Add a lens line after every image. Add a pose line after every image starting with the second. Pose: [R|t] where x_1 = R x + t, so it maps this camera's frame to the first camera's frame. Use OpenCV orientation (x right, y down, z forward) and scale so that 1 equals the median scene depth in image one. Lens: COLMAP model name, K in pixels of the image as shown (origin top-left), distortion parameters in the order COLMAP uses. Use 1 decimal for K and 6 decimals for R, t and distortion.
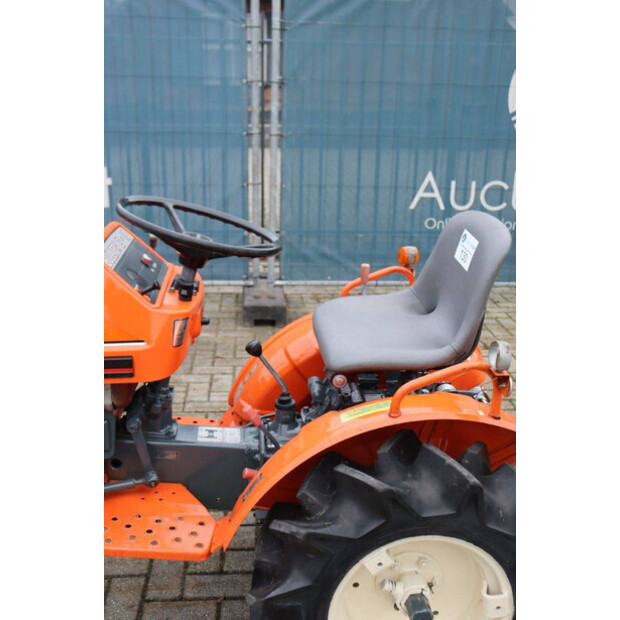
lens RADIAL K [[721.9, 0, 310.0], [0, 721.9, 310.0], [0, 0, 1]] dist [-0.119334, 0.296166]
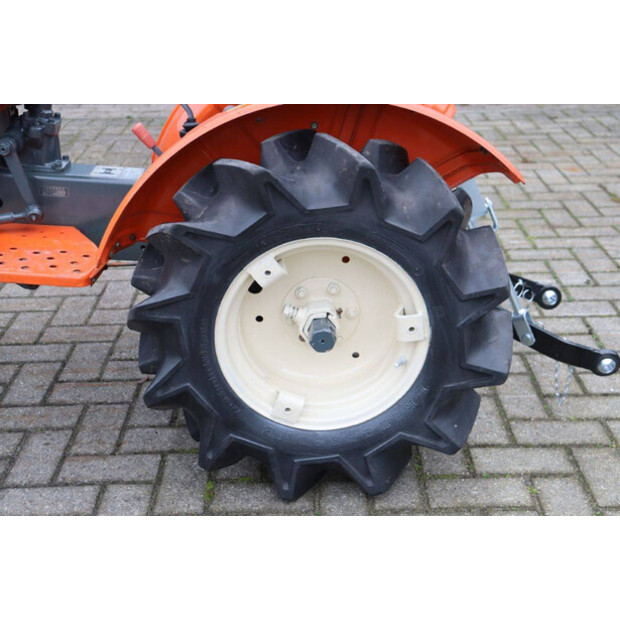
lens RADIAL K [[882.7, 0, 310.0], [0, 882.7, 310.0], [0, 0, 1]] dist [0.019009, 0.077334]
pose [[0.997945, -0.011668, -0.062998, 0.203117], [0.020300, 0.990199, 0.138178, 0.236786], [0.060768, -0.139173, 0.988402, -0.066617]]
